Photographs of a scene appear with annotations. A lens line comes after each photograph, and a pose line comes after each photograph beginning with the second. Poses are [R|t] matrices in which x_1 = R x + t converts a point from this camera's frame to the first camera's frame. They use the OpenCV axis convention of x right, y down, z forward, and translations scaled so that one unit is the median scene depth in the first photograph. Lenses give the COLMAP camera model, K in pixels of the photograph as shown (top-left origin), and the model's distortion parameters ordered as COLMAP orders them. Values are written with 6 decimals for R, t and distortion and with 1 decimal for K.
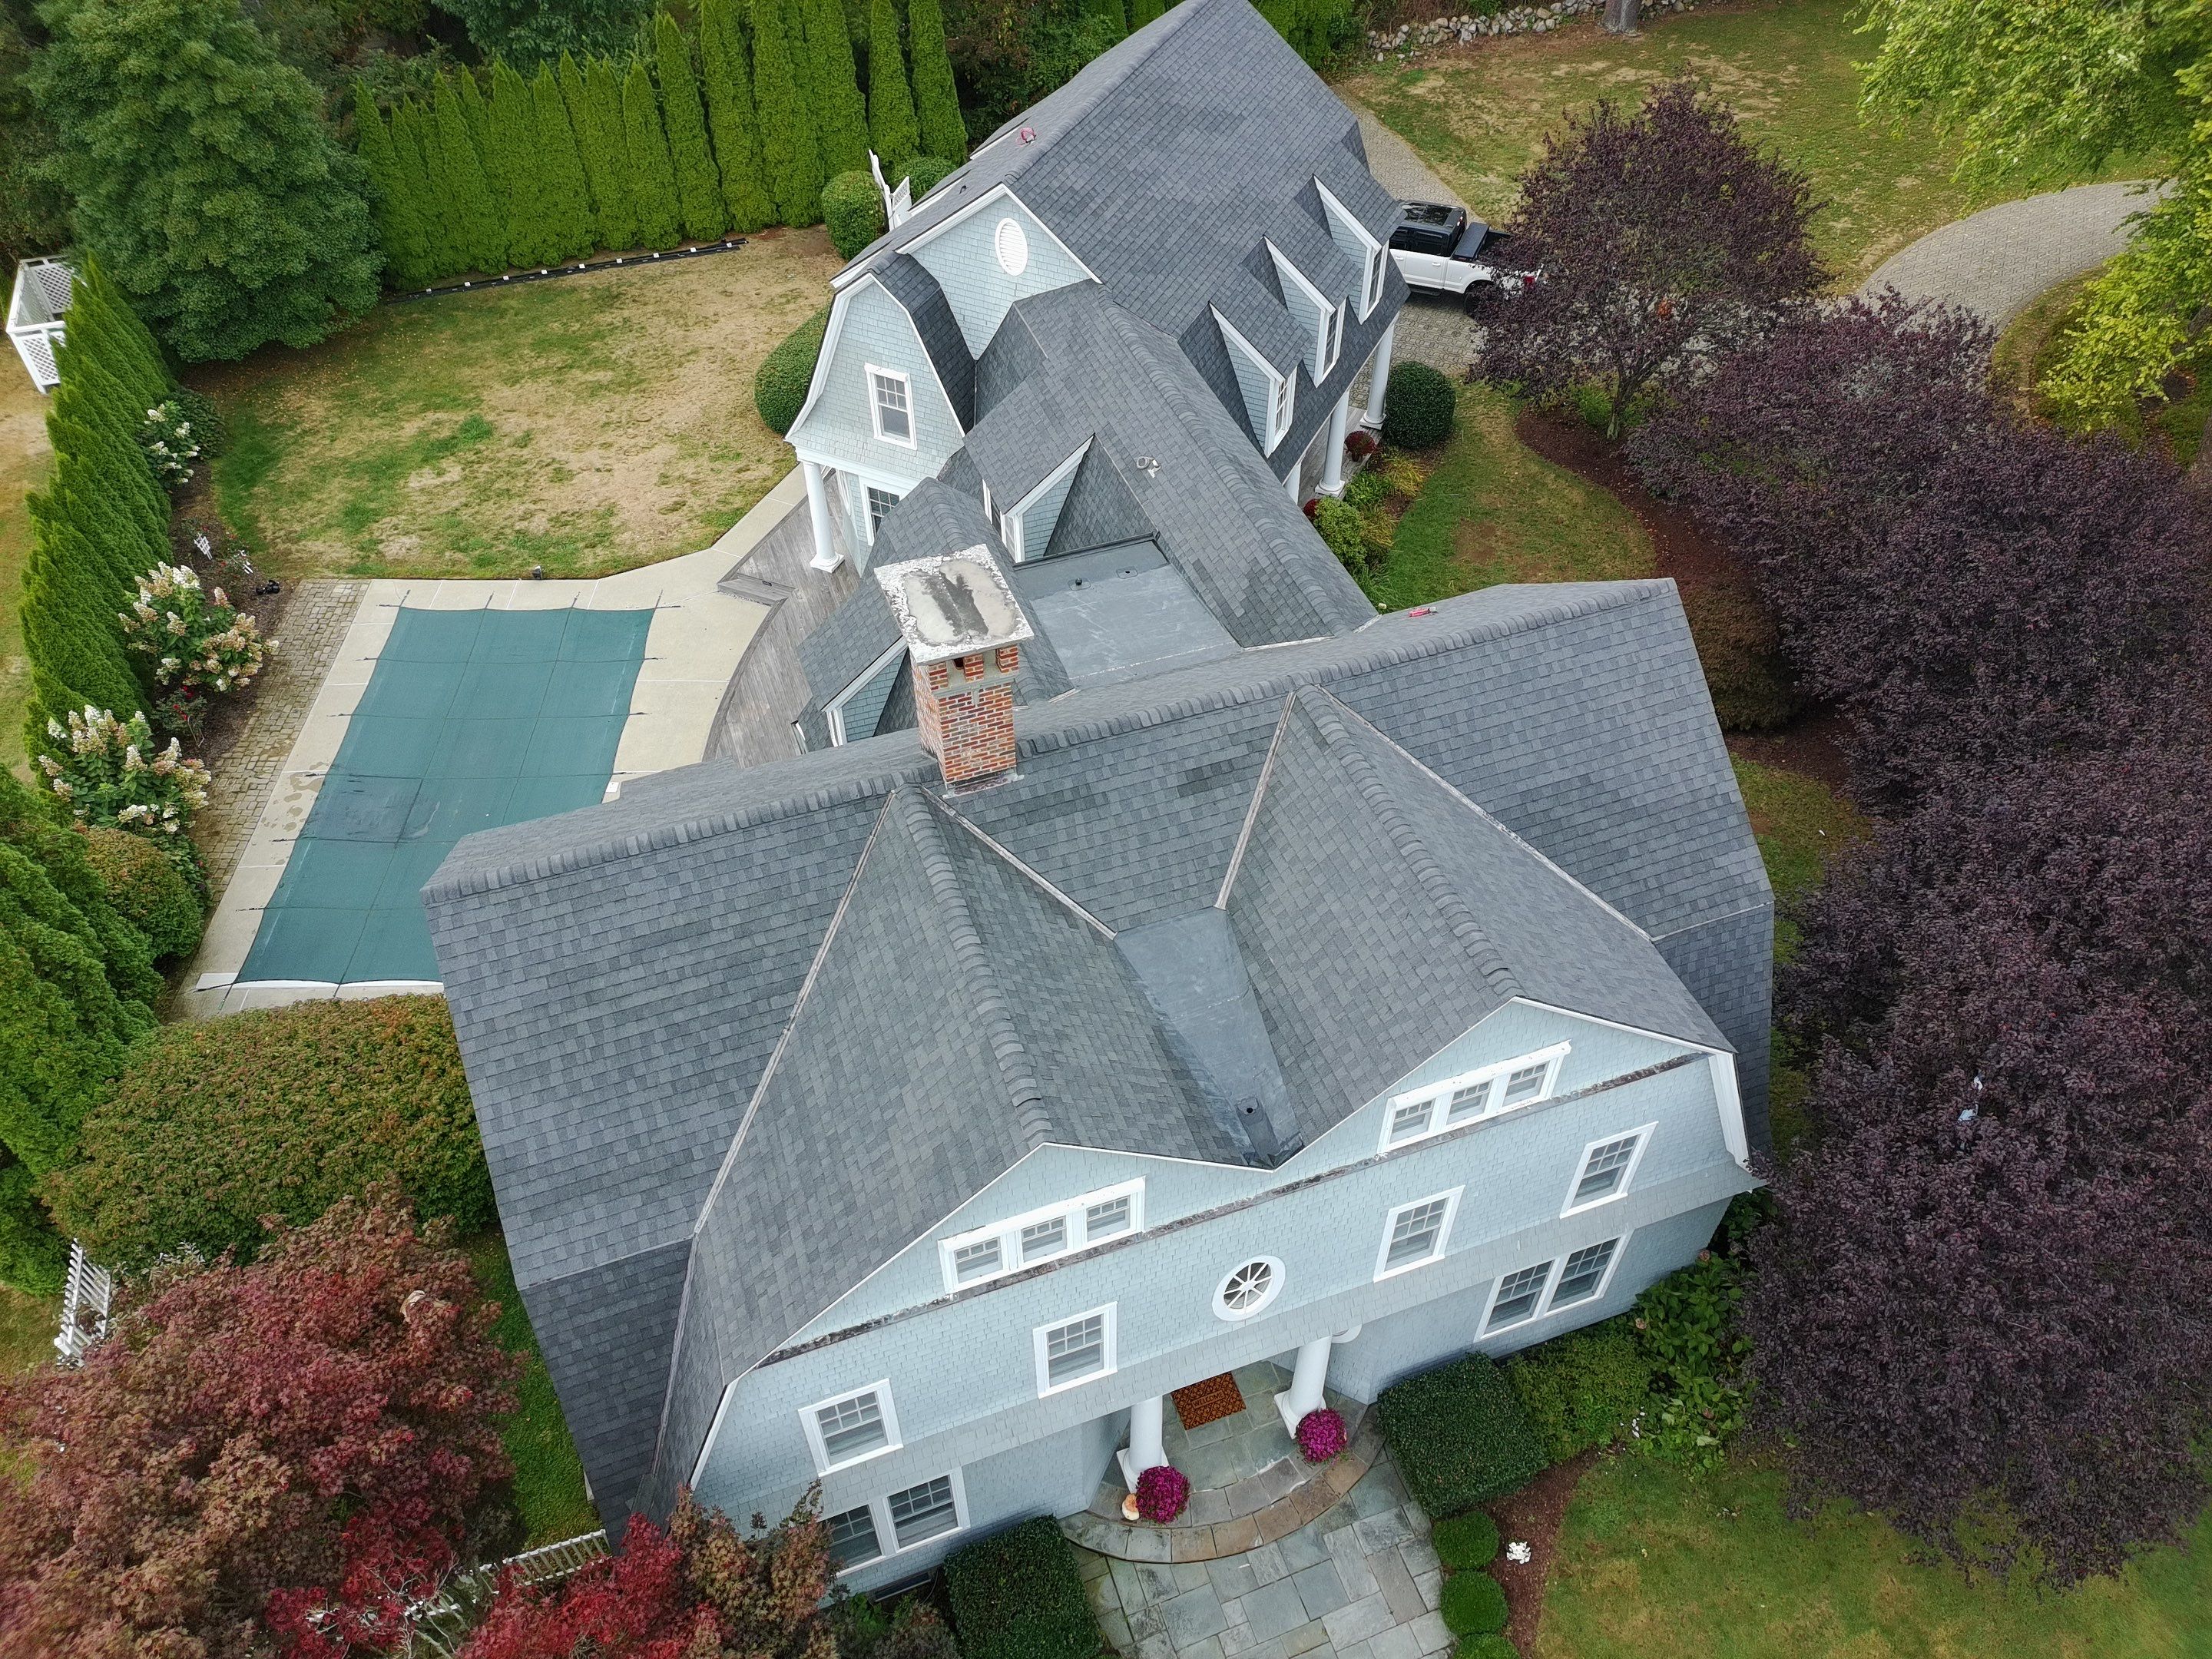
lens RADIAL K [[1626.6, 0, 1122.7], [0, 1626.6, 836.4], [0, 0, 1]] dist [0.066774, -0.061121]
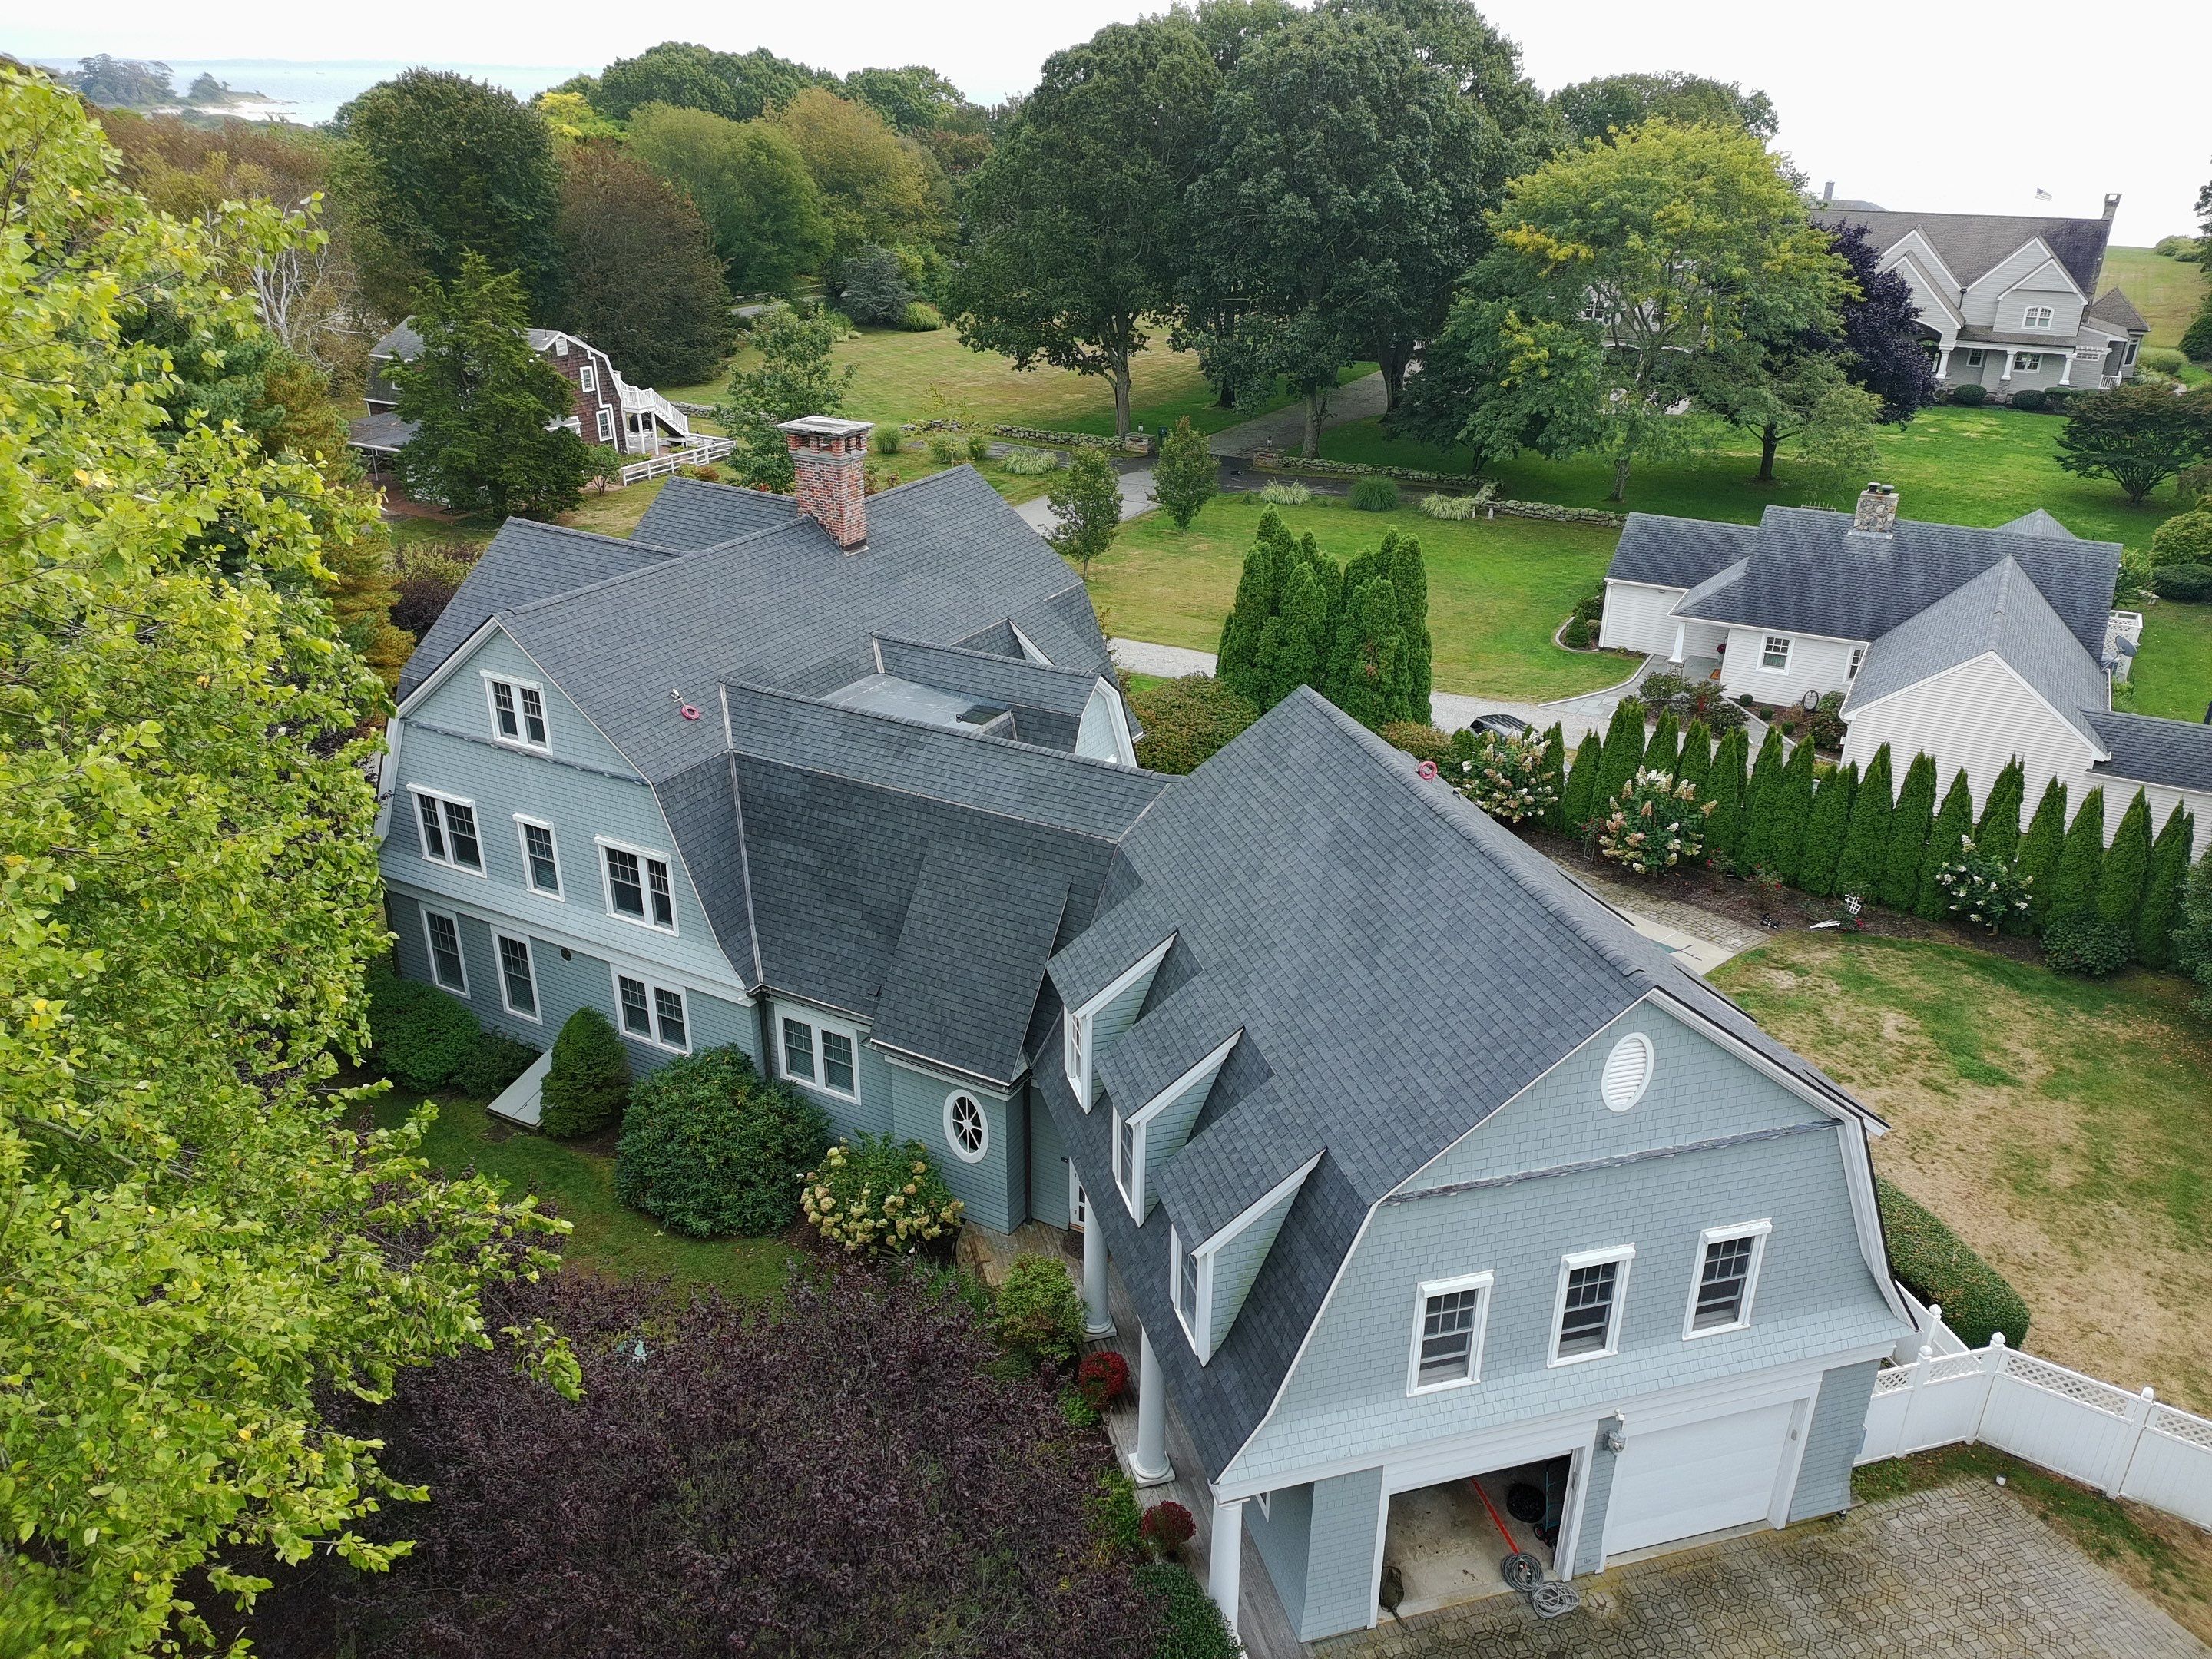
lens RADIAL K [[1626.6, 0, 1120.8], [0, 1626.6, 831.4], [0, 0, 1]] dist [0.066774, -0.061121]
pose [[-0.754561, 0.262852, -0.601287, 0.448472], [-0.489914, 0.383978, 0.782653, -0.790111], [0.436602, 0.885139, -0.160960, 0.884372]]
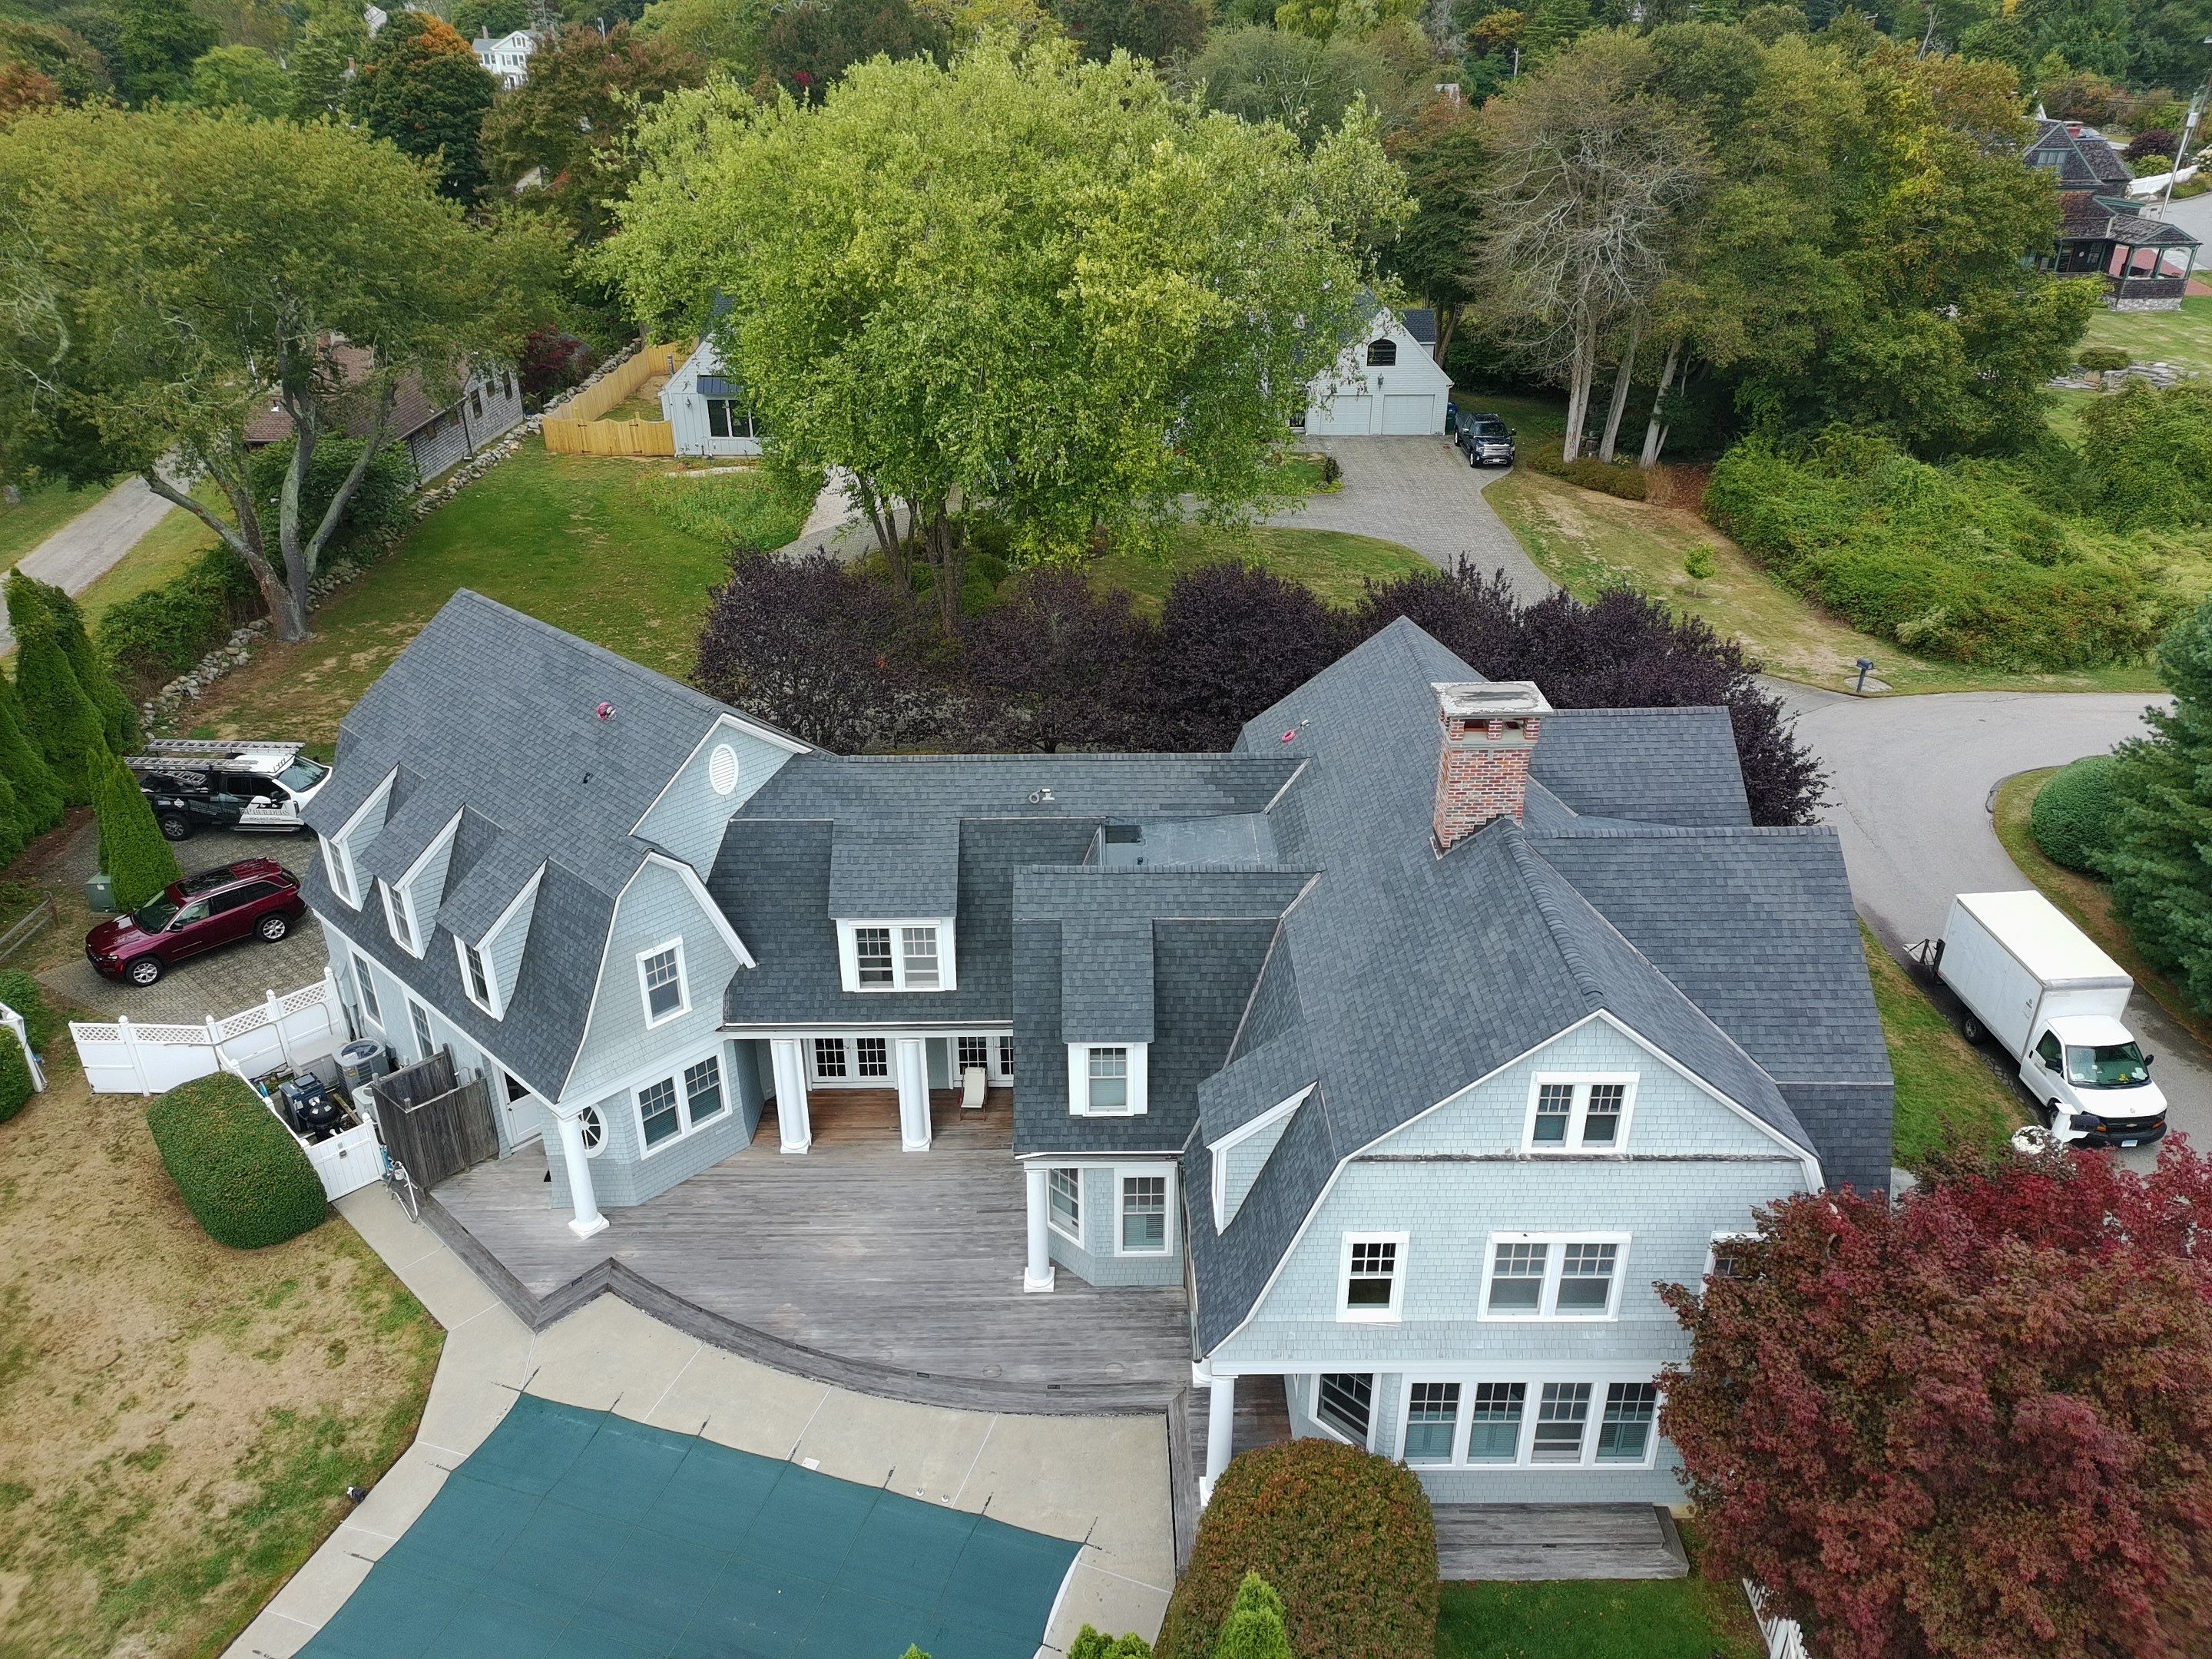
lens RADIAL K [[1626.6, 0, 1111.6], [0, 1626.6, 833.2], [0, 0, 1]] dist [0.066774, -0.061121]
pose [[0.328617, -0.435105, 0.838268, -0.701142], [0.690435, 0.716291, 0.101129, -0.204041], [-0.644445, 0.545537, 0.535798, 0.221355]]
